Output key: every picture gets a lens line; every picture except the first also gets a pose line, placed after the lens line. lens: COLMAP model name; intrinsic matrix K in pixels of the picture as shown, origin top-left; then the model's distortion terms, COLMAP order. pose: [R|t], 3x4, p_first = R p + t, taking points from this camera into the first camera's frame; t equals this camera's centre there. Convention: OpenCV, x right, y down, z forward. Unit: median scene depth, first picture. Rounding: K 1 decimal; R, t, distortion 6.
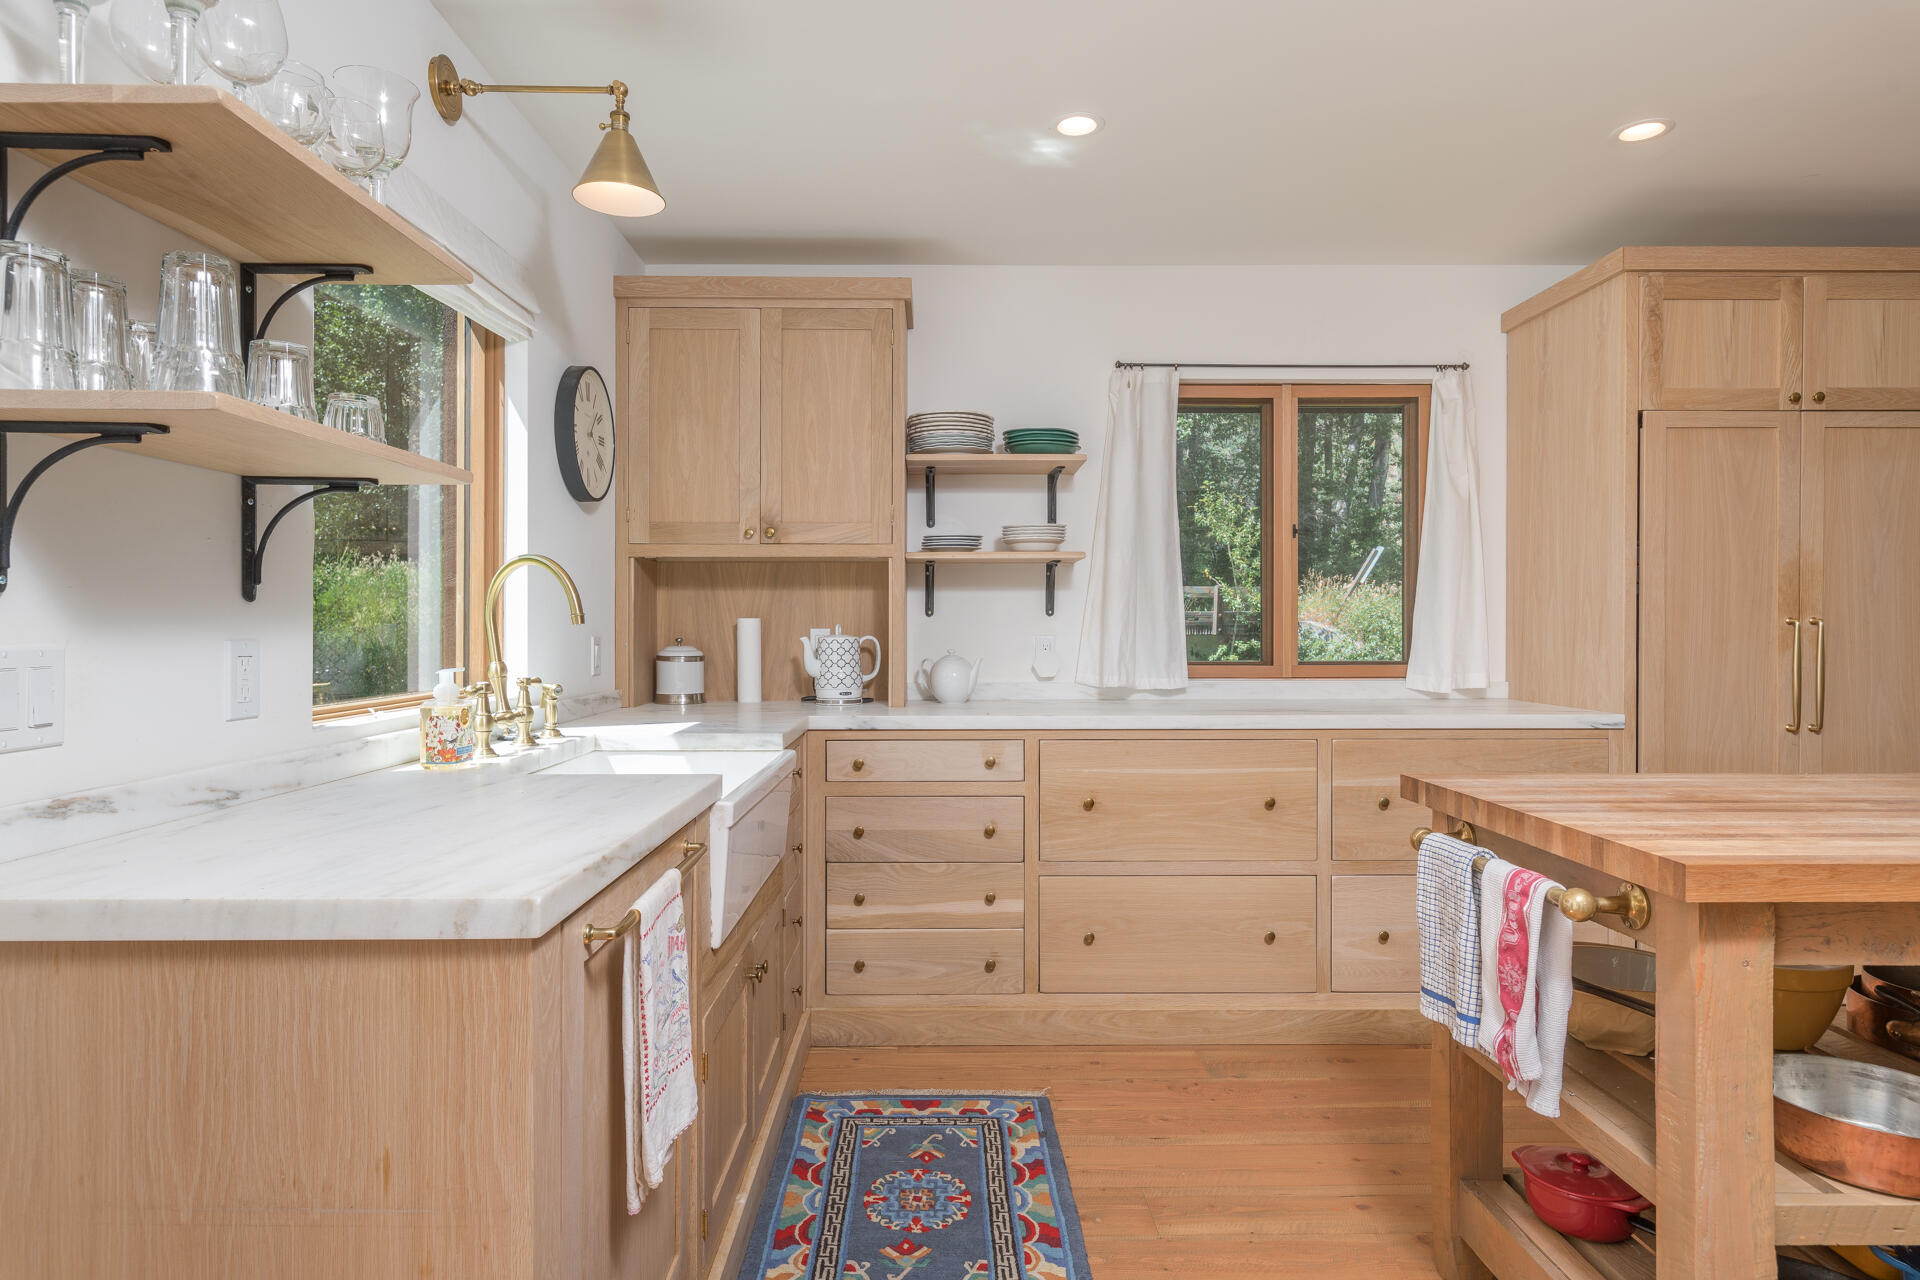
lens RADIAL K [[1046.5, 0, 960.0], [0, 1046.5, 640.0], [0, 0, 1]] dist [0.002627, 0.000086]
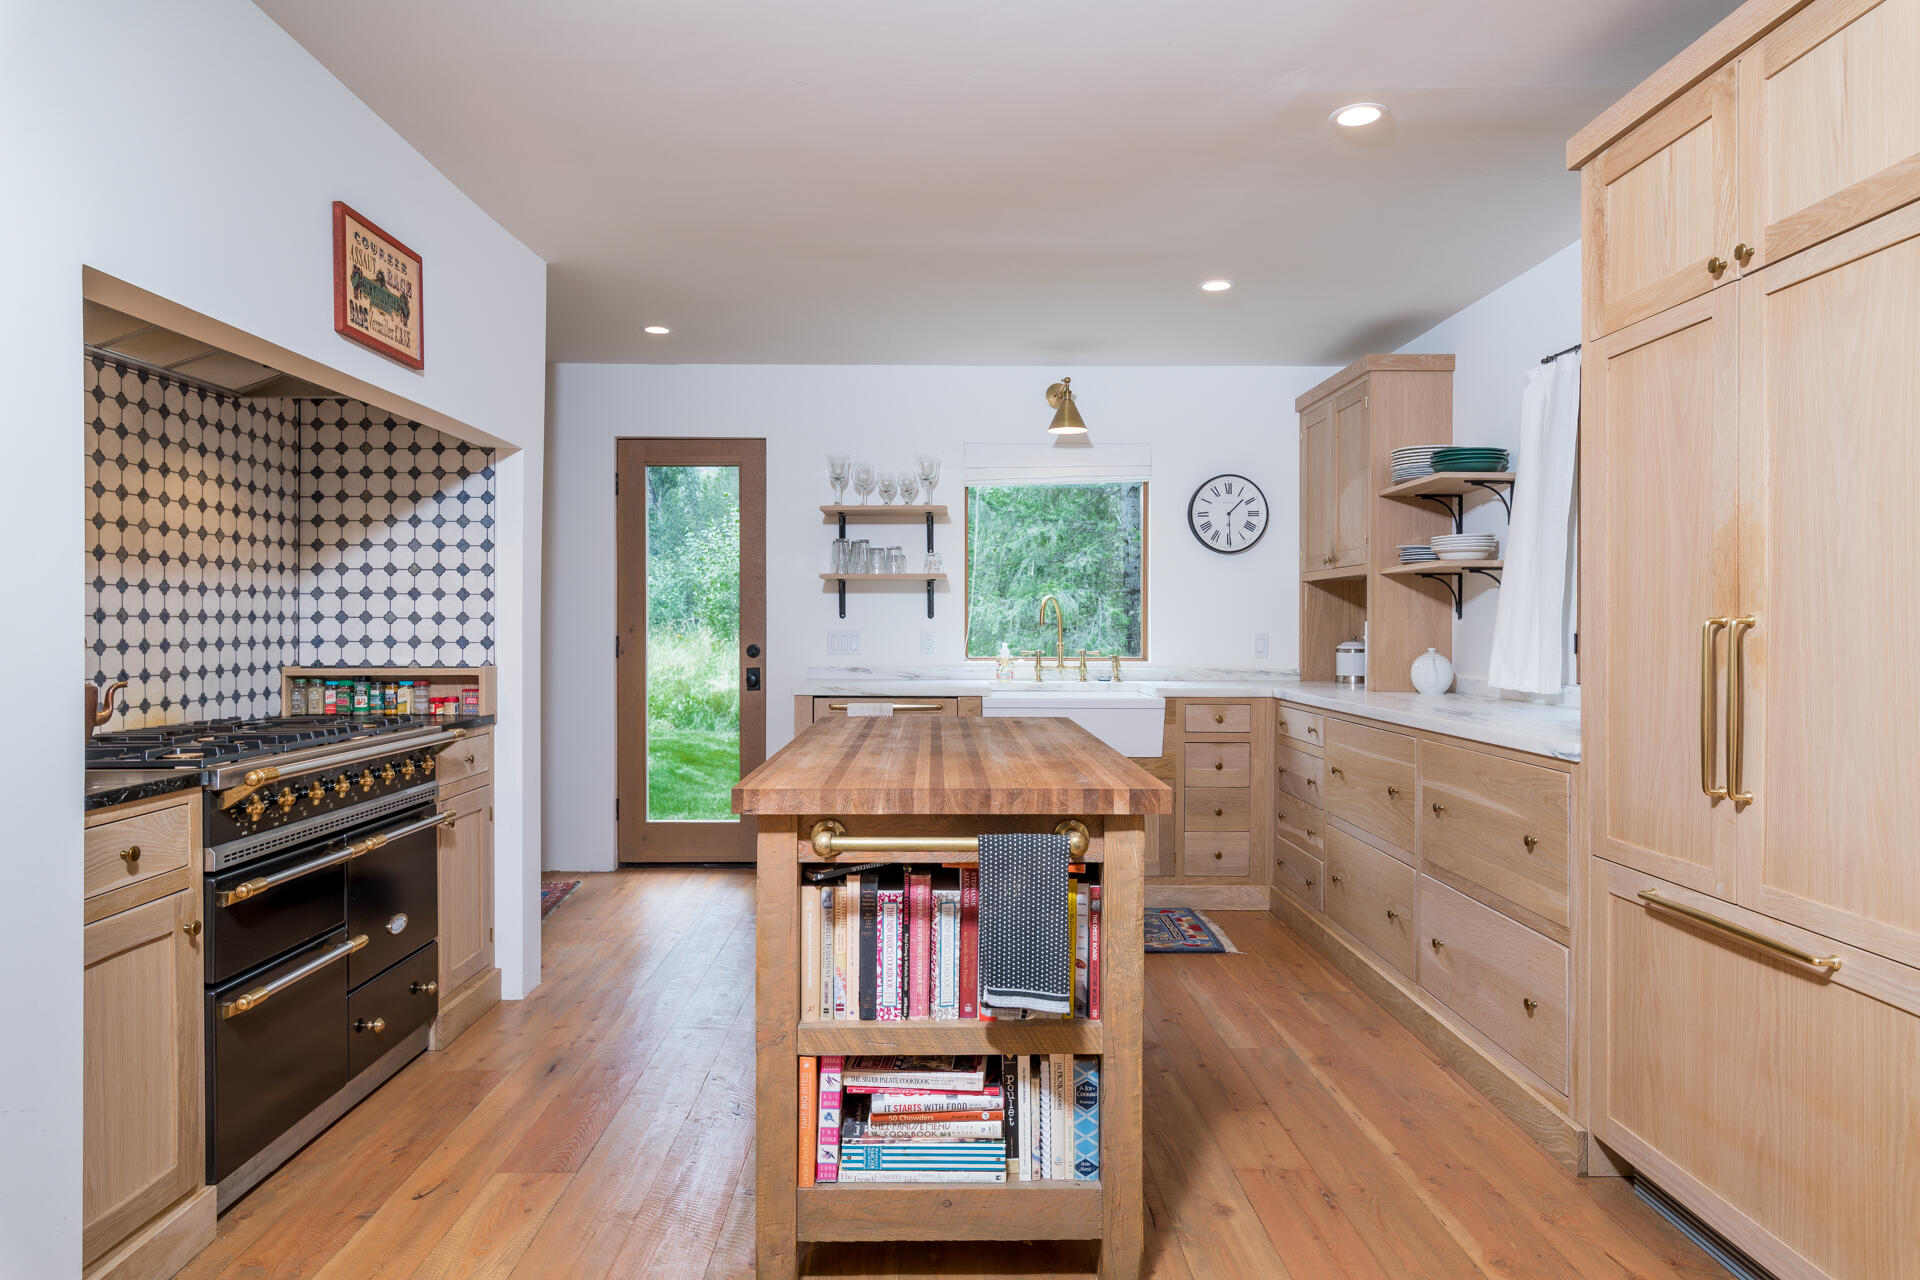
lens RADIAL K [[1144.1, 0, 960.0], [0, 1144.1, 640.0], [0, 0, 1]] dist [-0.000386, 0.000284]
pose [[0.000705, 0.014840, -0.999890, 1.476302], [-0.012858, 0.999807, 0.014830, -0.013549], [0.999917, 0.012846, 0.000896, 0.551903]]
